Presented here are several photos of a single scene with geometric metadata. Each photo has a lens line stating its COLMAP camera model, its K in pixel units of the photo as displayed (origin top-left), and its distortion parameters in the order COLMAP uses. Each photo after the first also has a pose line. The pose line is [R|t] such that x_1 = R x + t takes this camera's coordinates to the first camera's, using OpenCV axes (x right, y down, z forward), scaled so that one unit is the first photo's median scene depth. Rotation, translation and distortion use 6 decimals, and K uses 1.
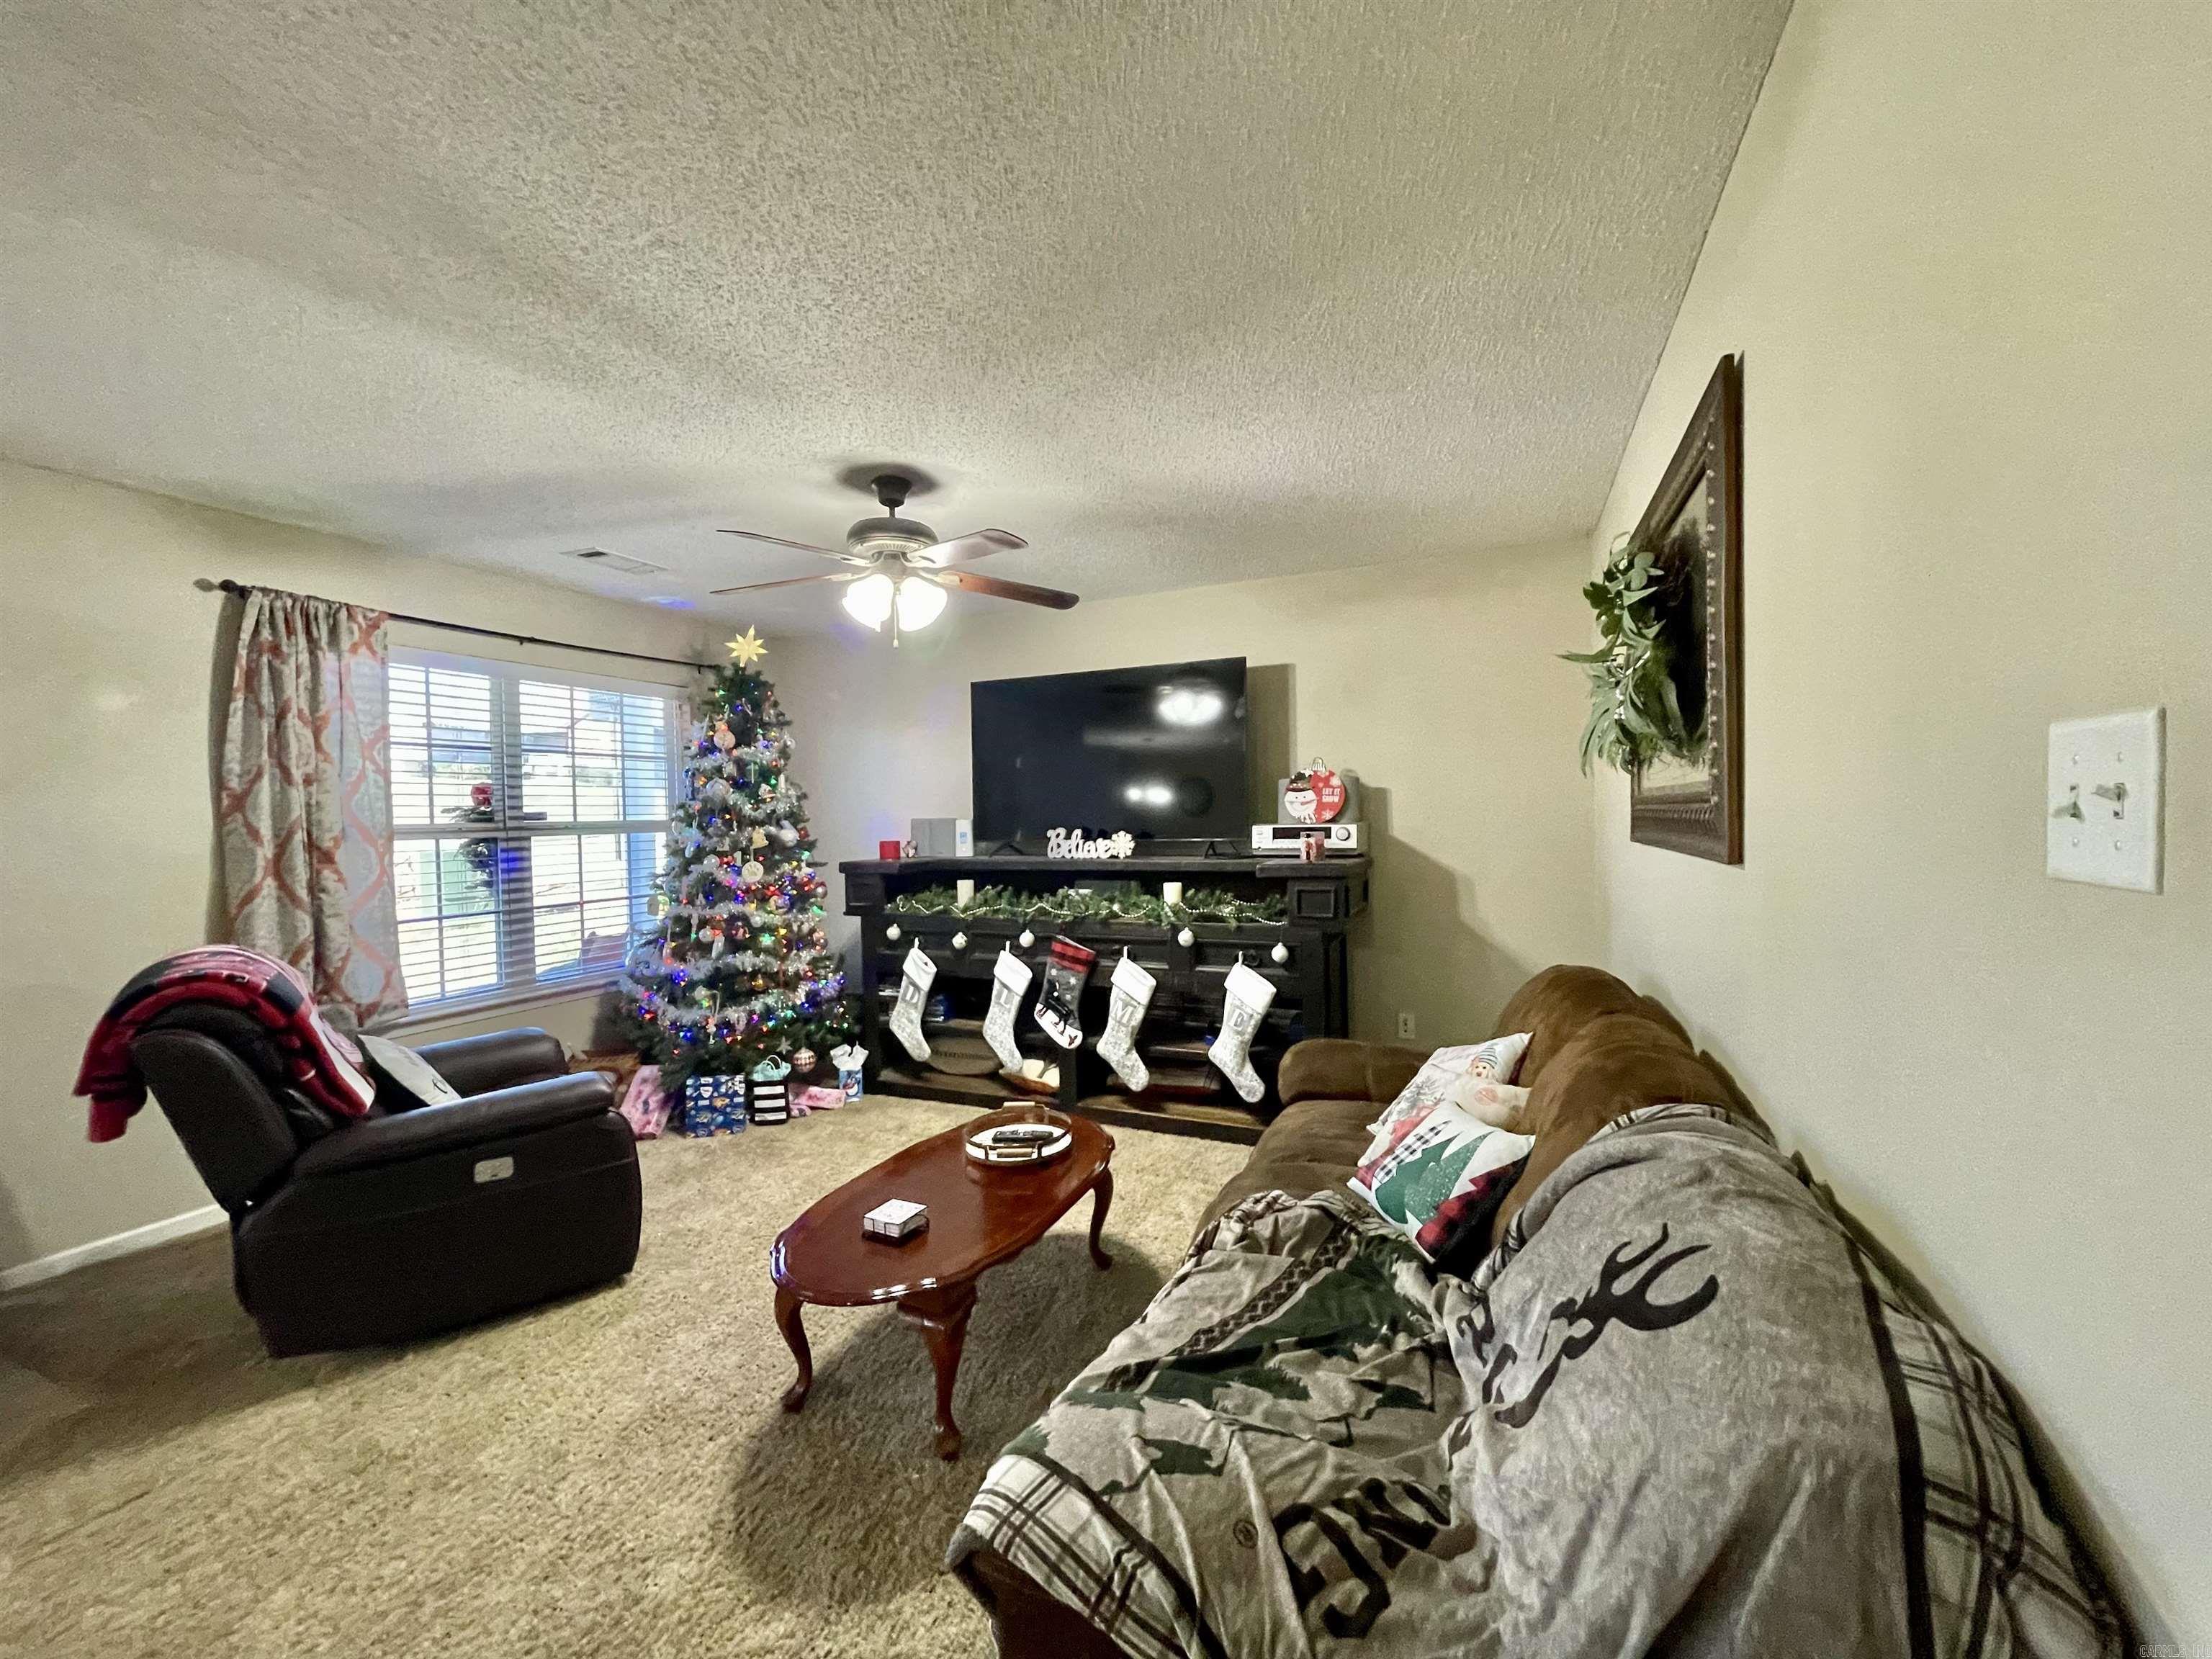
lens RADIAL K [[887.6, 0, 1112.4], [0, 887.6, 831.0], [0, 0, 1]] dist [-0.005478, 0.003023]
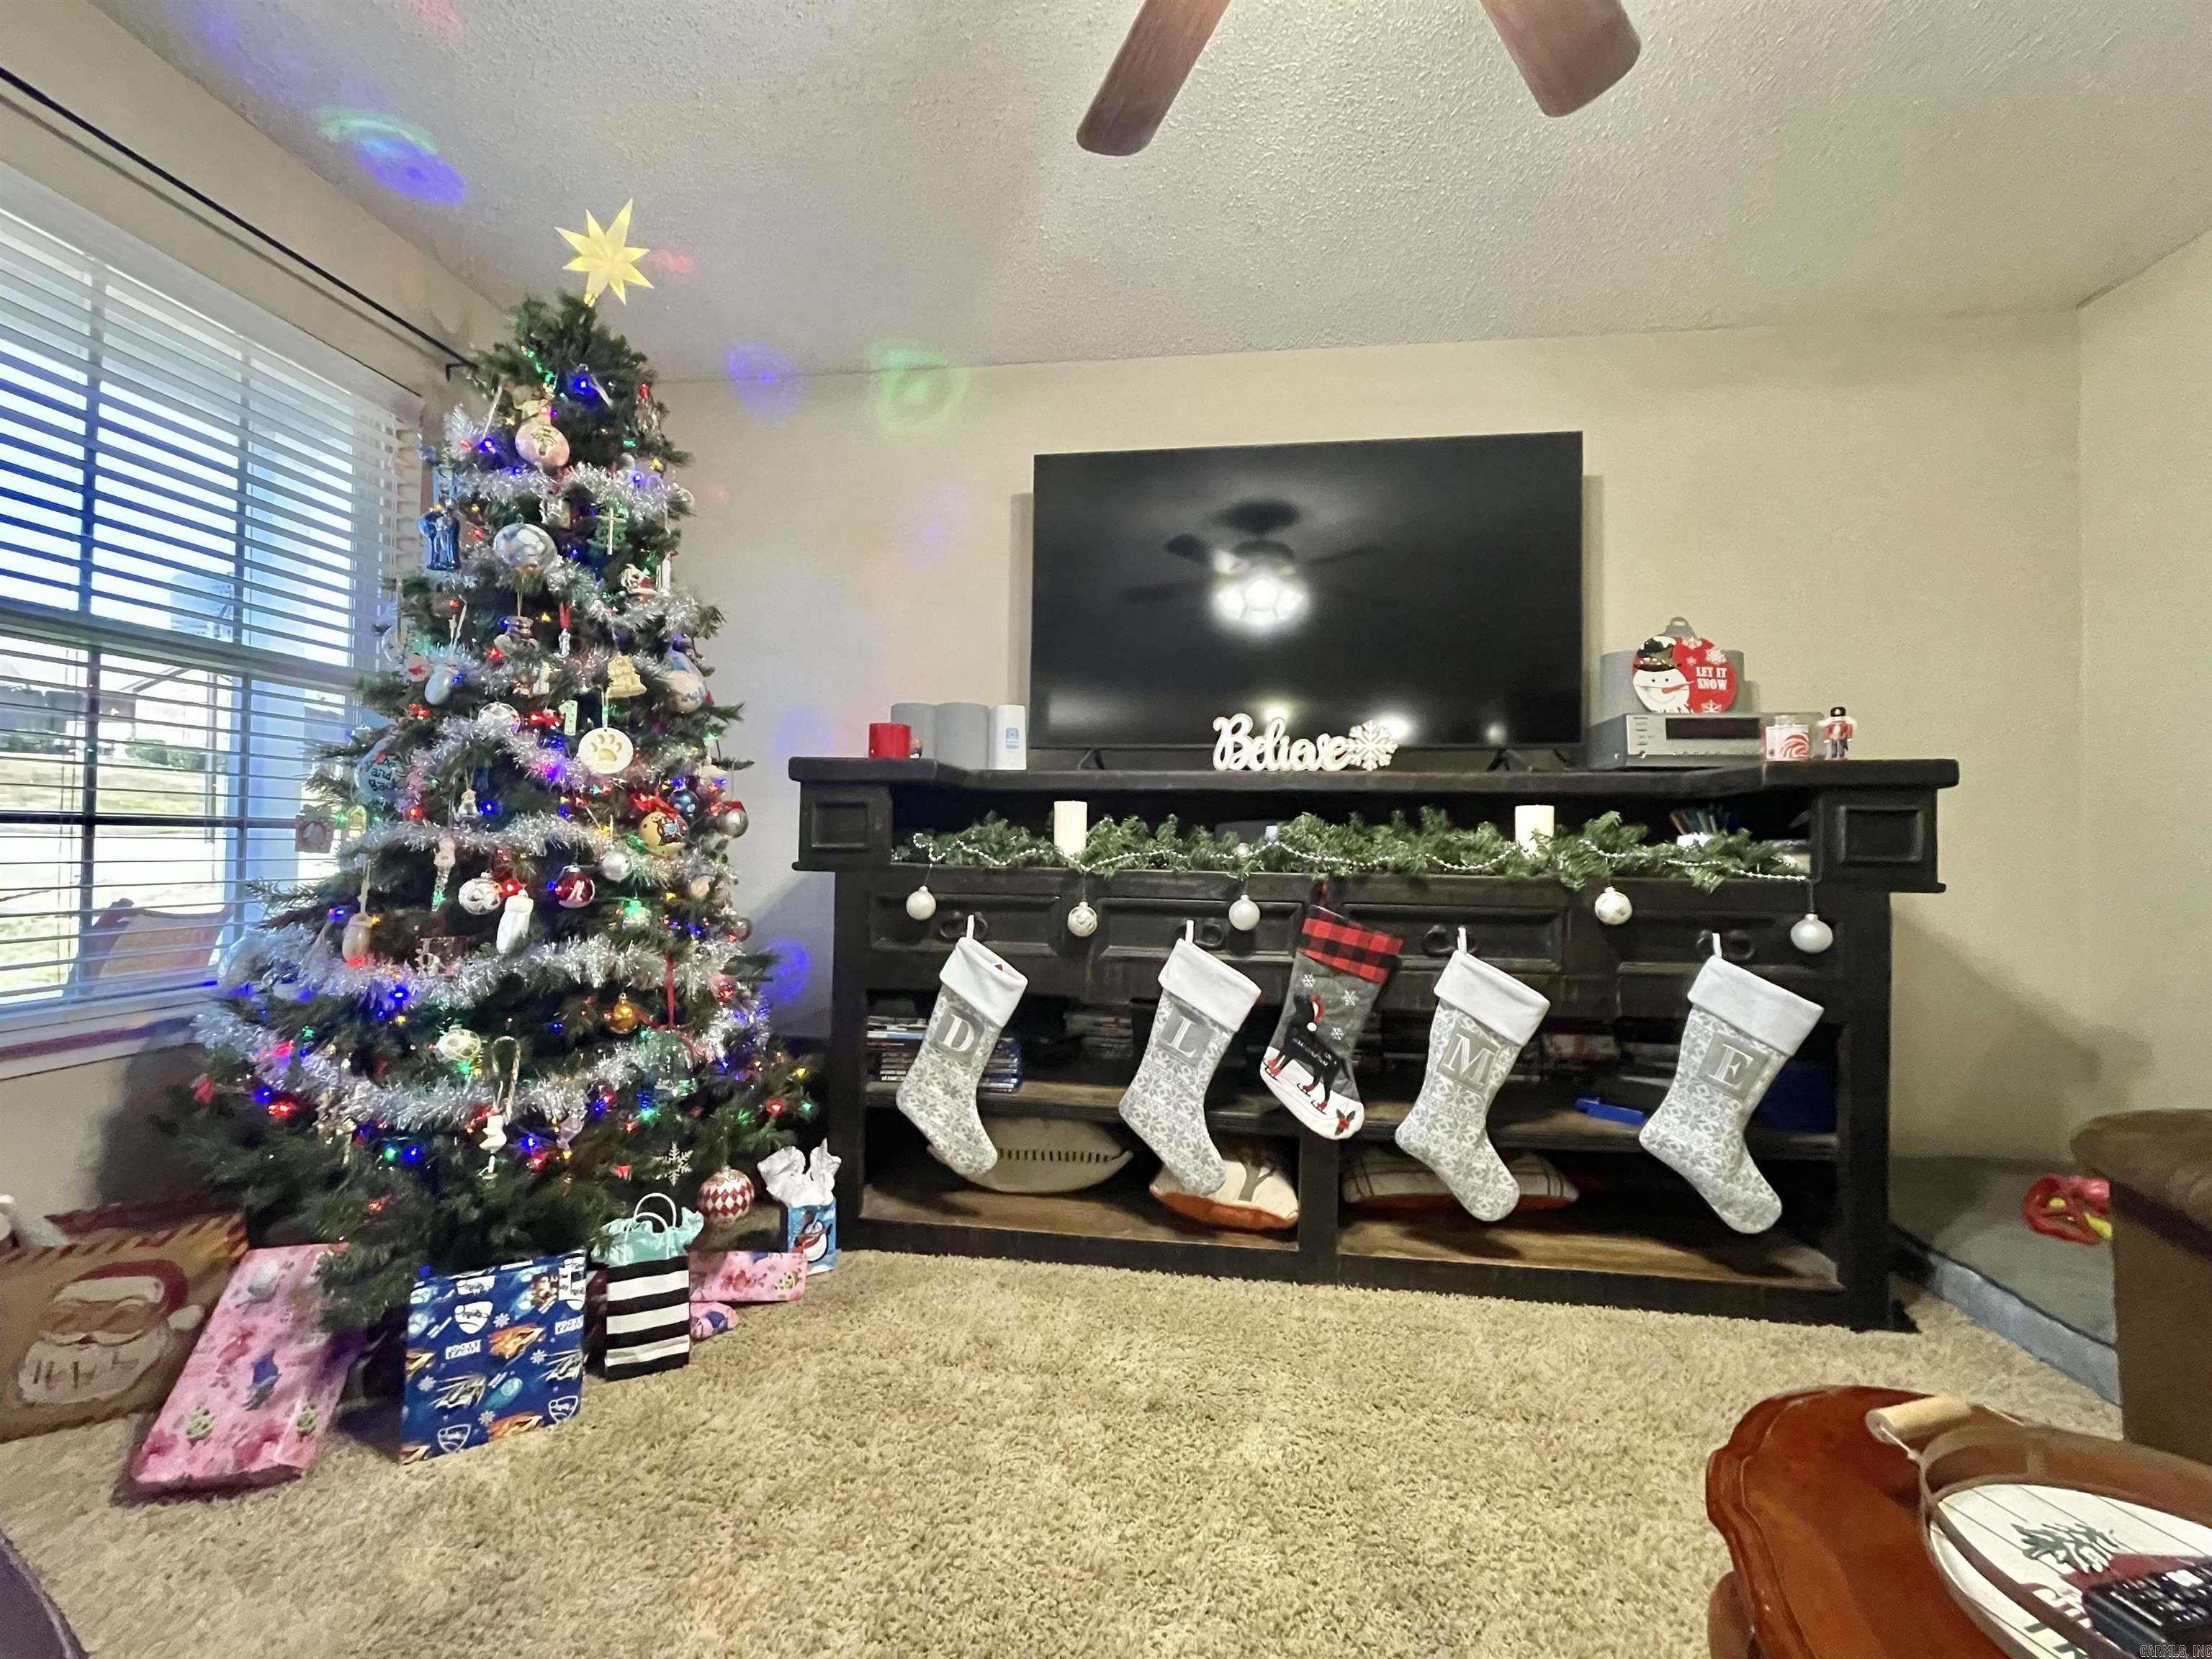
lens RADIAL K [[887.6, 0, 1106.0], [0, 887.6, 832.6], [0, 0, 1]] dist [-0.005478, 0.003023]
pose [[0.959733, 0.039655, 0.278100, -0.298516], [-0.029689, 0.998760, -0.039958, 0.096589], [-0.279340, 0.030092, 0.959721, 0.538887]]
